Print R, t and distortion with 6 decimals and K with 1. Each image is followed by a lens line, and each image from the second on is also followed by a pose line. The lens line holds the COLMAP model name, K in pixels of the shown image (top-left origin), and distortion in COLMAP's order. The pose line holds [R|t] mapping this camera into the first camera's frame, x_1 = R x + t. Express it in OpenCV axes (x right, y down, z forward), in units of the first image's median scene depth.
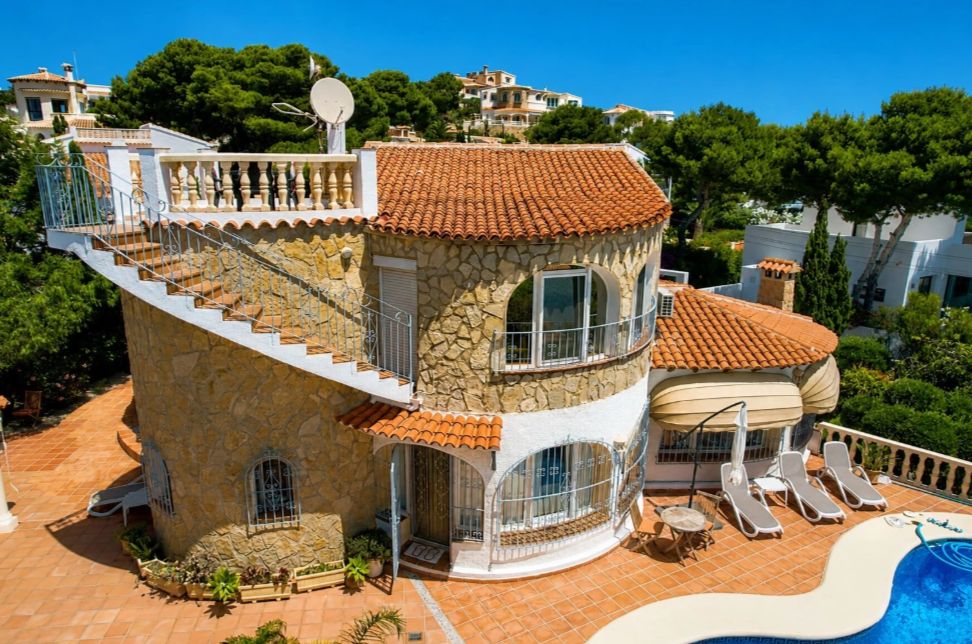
lens RADIAL K [[630.0, 0, 486.0], [0, 630.0, 322.0], [0, 0, 1]] dist [-0.029218, -0.000001]
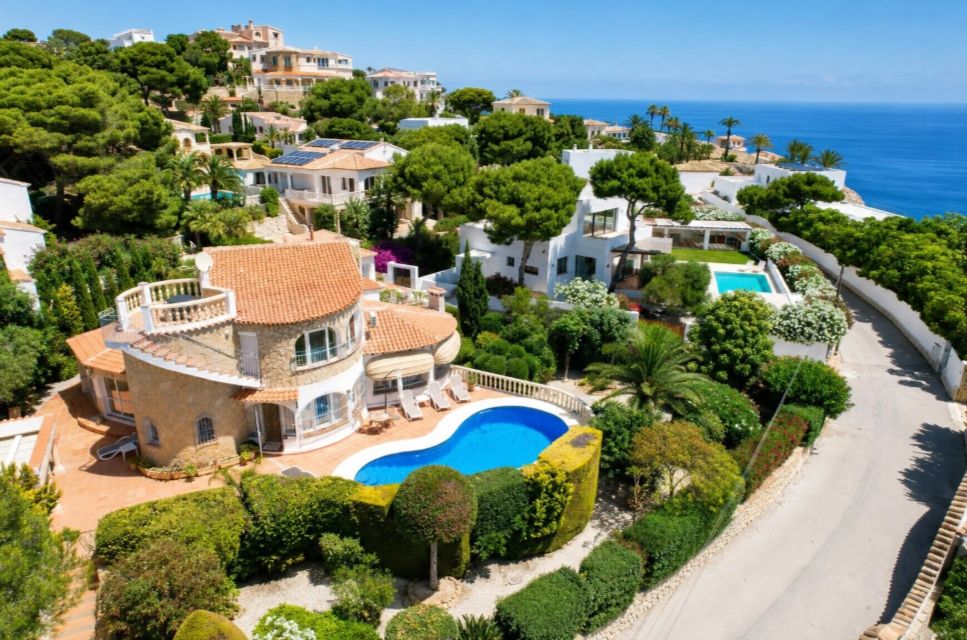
lens RADIAL K [[626.7, 0, 483.5], [0, 626.7, 320.0], [0, 0, 1]] dist [-0.029218, -0.000001]
pose [[0.947076, -0.110255, 0.301480, 0.003667], [0.082549, 0.991231, 0.103184, -0.266184], [-0.310213, -0.072837, 0.947873, -1.343754]]
